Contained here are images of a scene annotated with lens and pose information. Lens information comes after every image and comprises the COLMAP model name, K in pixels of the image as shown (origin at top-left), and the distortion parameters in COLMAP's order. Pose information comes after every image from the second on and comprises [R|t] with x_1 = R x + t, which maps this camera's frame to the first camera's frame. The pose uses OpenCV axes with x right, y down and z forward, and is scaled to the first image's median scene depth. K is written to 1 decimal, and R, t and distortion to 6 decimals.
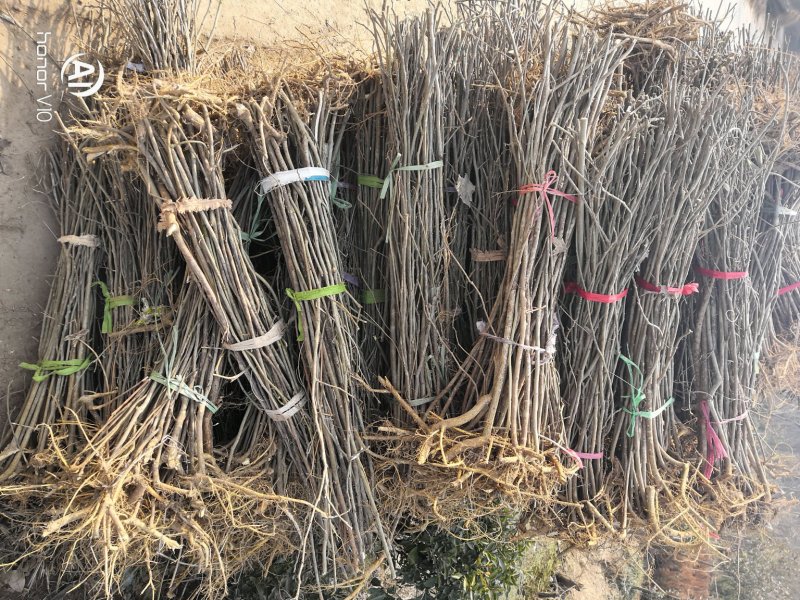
lens RADIAL K [[633.6, 0, 400.0], [0, 633.6, 300.0], [0, 0, 1]] dist [-0.002584, -0.001337]
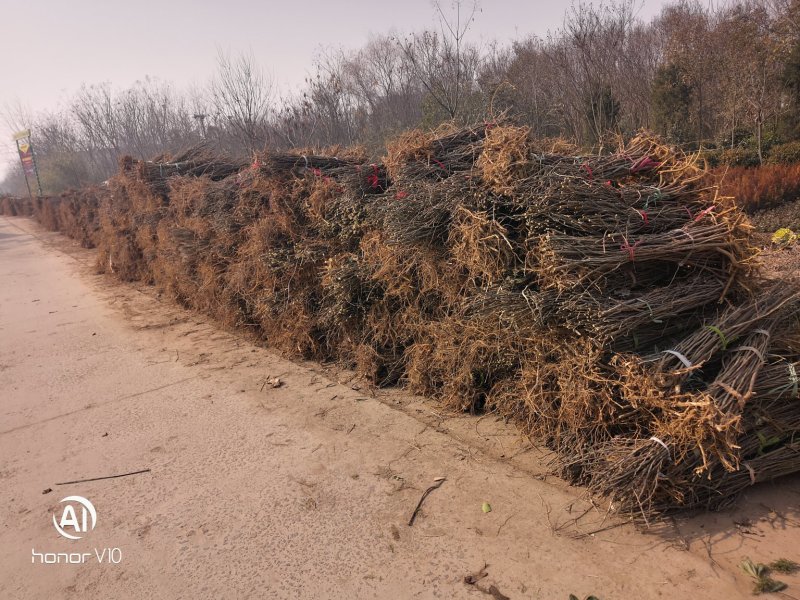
lens RADIAL K [[633.6, 0, 400.0], [0, 633.6, 300.0], [0, 0, 1]] dist [-0.002584, -0.001337]
pose [[-0.361101, -0.890895, 0.275521, -0.218634], [0.902293, -0.259172, 0.344524, -1.569513], [-0.235528, 0.373008, 0.897436, -0.602548]]
